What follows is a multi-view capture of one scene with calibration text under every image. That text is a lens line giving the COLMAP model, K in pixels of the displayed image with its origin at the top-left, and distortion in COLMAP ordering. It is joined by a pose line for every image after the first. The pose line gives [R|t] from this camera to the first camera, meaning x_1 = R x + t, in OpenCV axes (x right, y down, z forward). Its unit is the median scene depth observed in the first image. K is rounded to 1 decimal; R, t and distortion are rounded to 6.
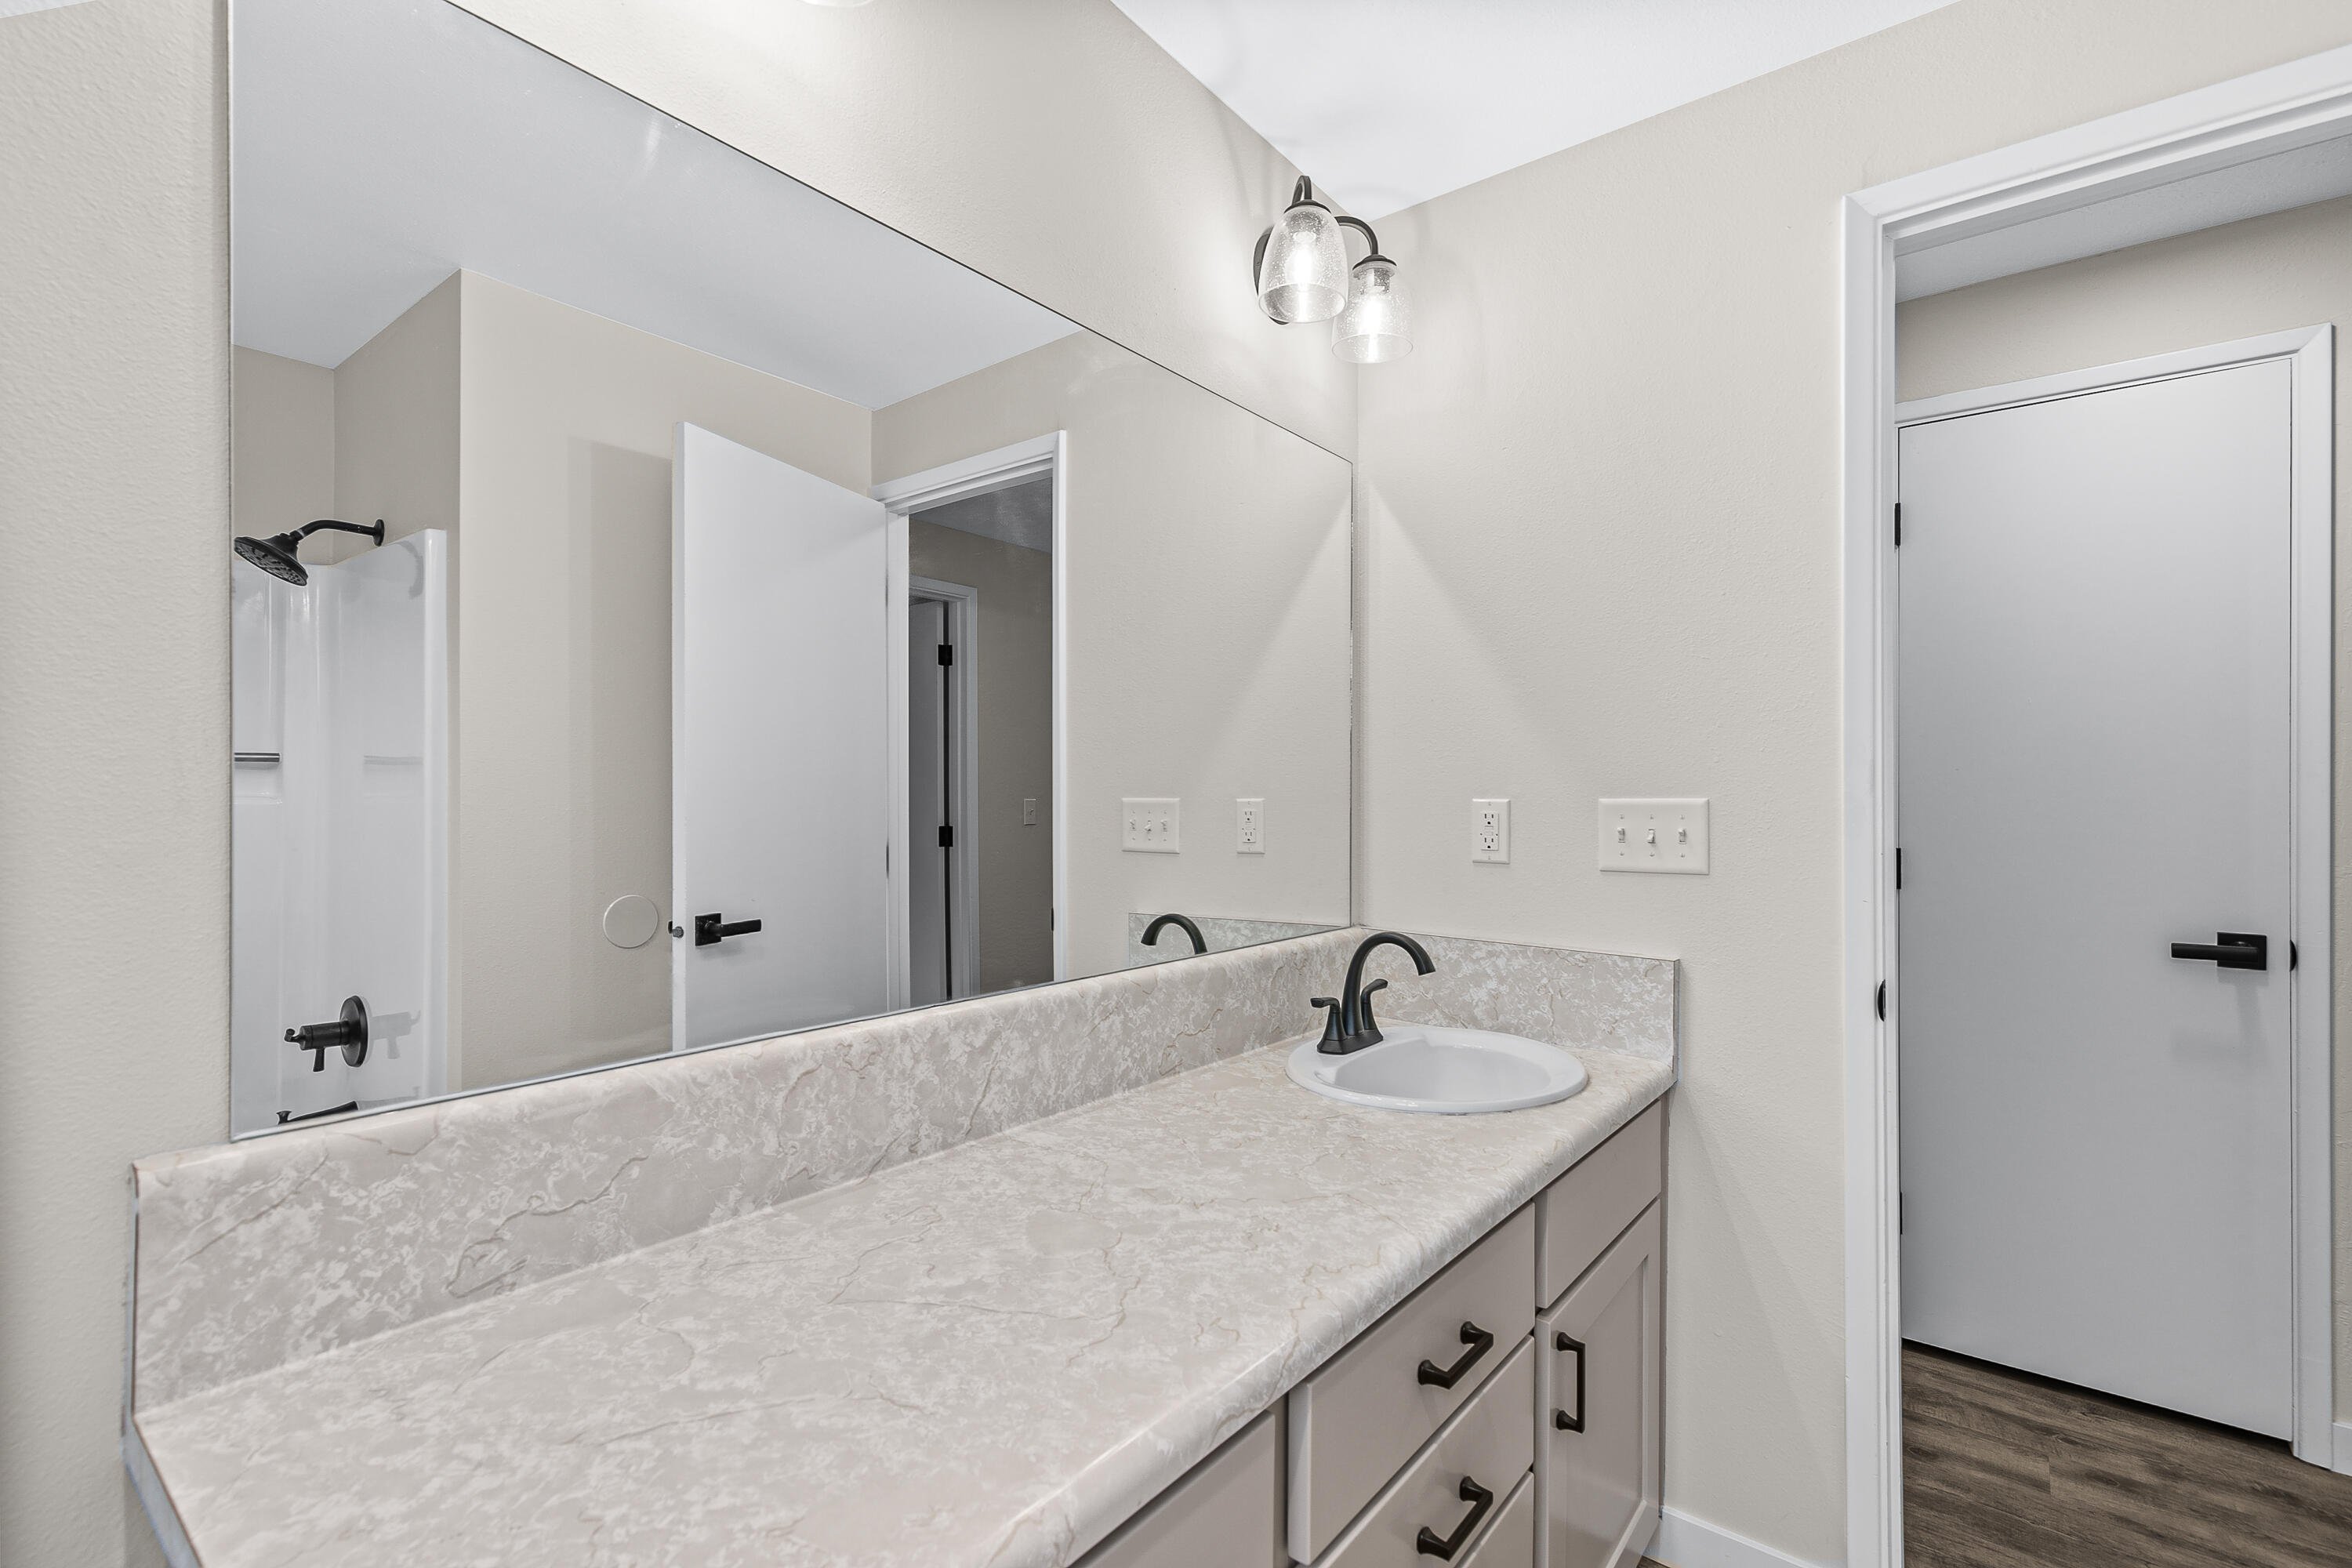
lens RADIAL K [[1068.9, 0, 1184.5], [0, 1068.9, 781.0], [0, 0, 1]] dist [0.007937, -0.000249]
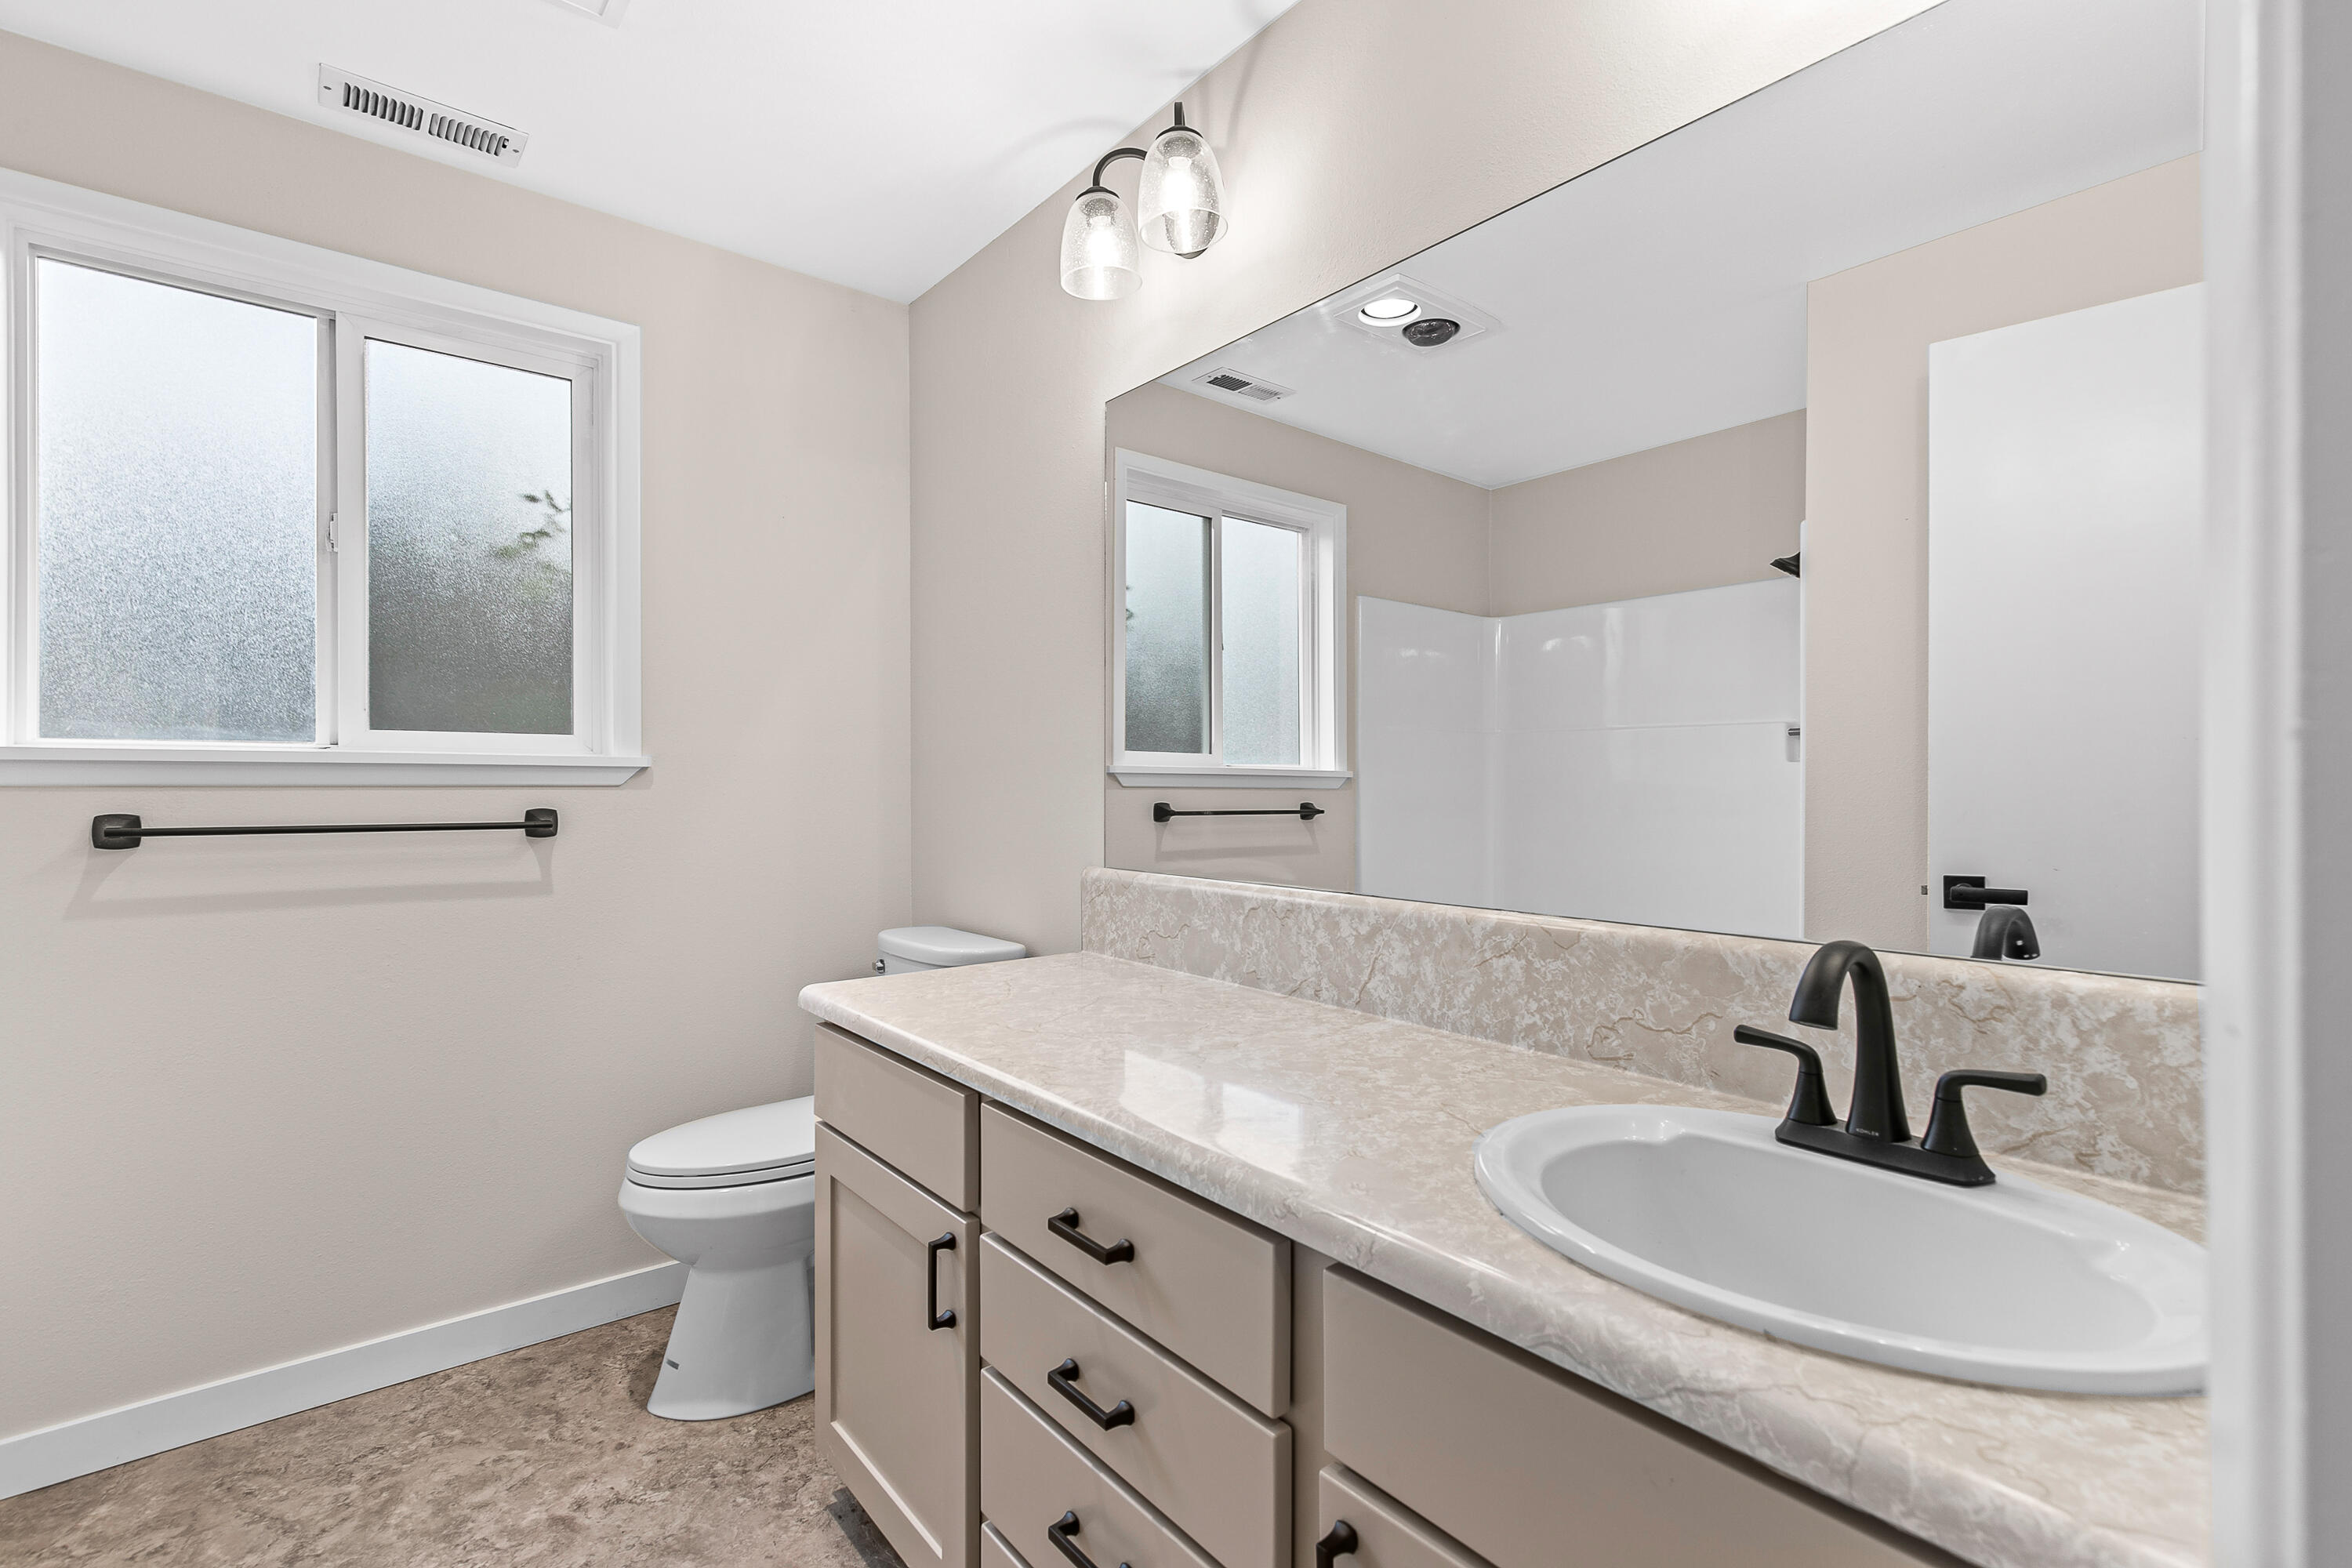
lens RADIAL K [[1064.1, 0, 1381.1], [0, 1064.1, 779.5], [0, 0, 1]] dist [-0.003310, -0.000193]
pose [[-0.117357, 0.061626, -0.991176, 0.836567], [0.075292, 0.995752, 0.052996, 0.022768], [0.990232, -0.068408, -0.121498, 1.060918]]
